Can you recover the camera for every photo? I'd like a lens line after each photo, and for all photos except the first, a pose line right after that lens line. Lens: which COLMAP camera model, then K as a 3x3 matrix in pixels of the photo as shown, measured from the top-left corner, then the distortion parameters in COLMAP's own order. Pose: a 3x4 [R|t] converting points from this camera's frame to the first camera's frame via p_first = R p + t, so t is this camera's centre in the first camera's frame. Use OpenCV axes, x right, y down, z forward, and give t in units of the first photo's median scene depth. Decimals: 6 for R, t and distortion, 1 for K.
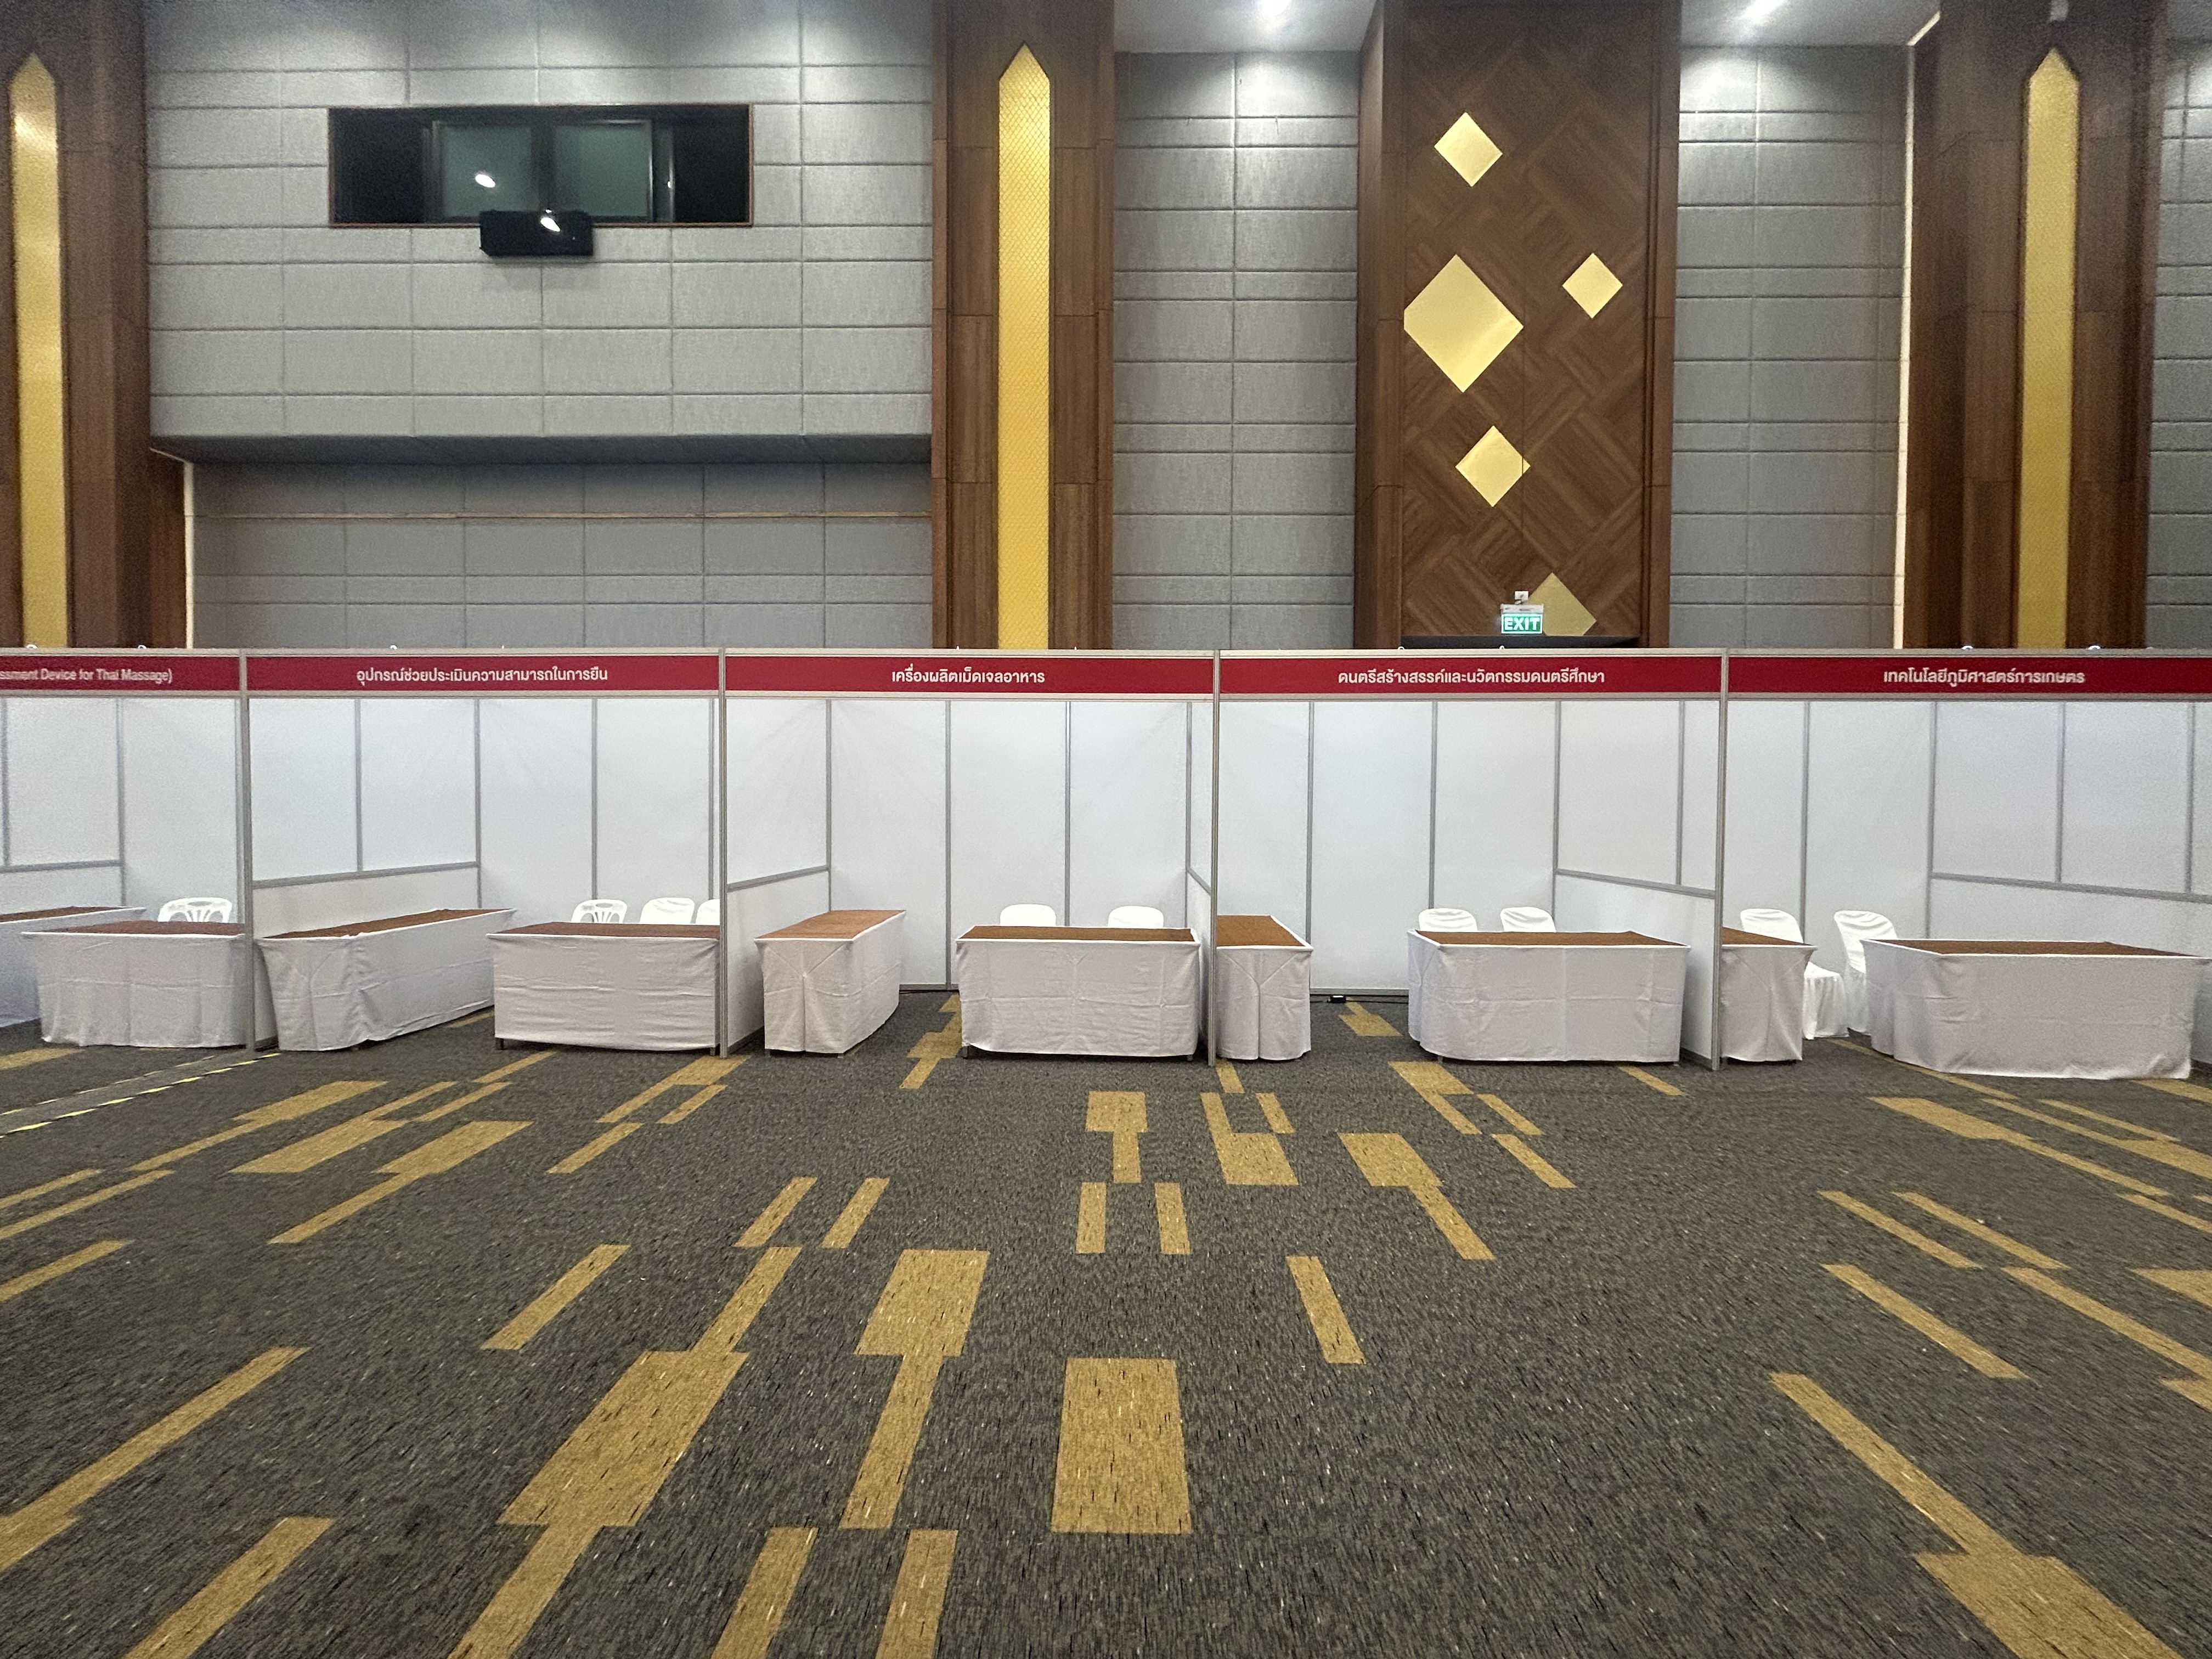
lens RADIAL K [[891.2, 0, 1105.3], [0, 891.2, 824.5], [0, 0, 1]] dist [-0.001235, -0.000073]
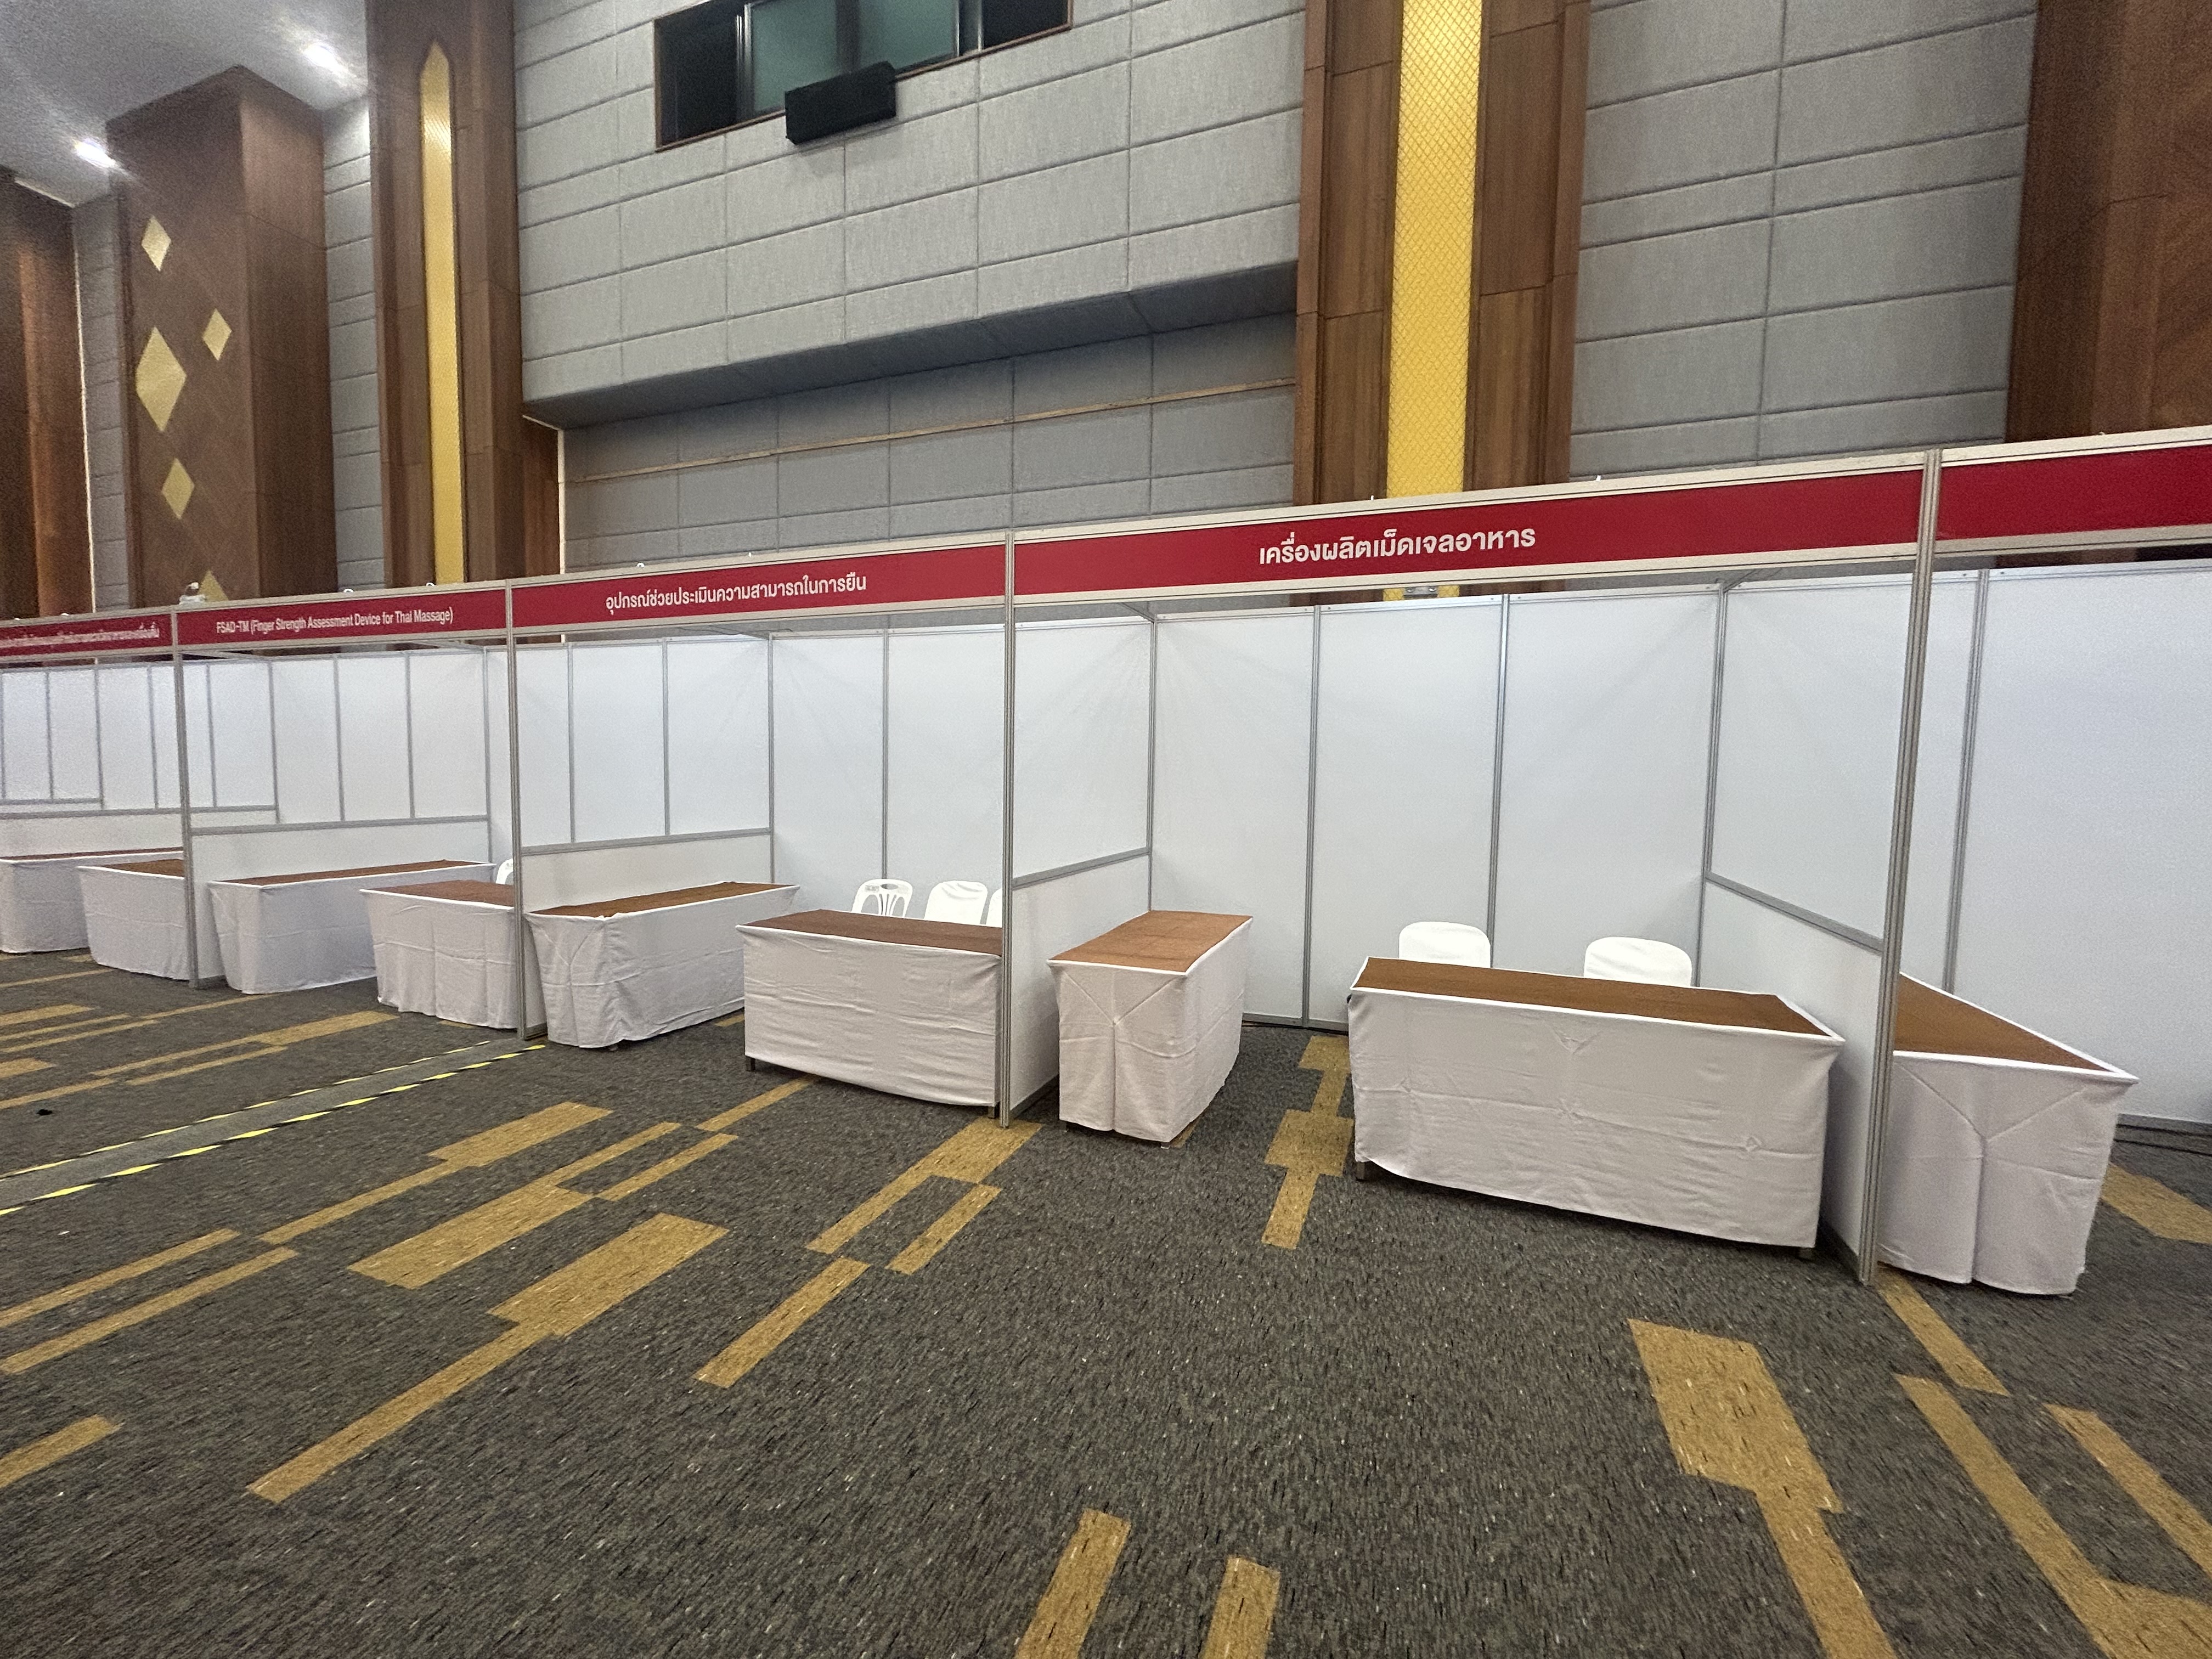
lens RADIAL K [[891.2, 0, 1105.3], [0, 891.2, 824.5], [0, 0, 1]] dist [-0.001235, -0.000073]
pose [[0.941534, 0.030357, -0.335548, -0.123326], [-0.018450, 0.999084, 0.038618, -0.003253], [0.336413, -0.030169, 0.941231, 0.367767]]
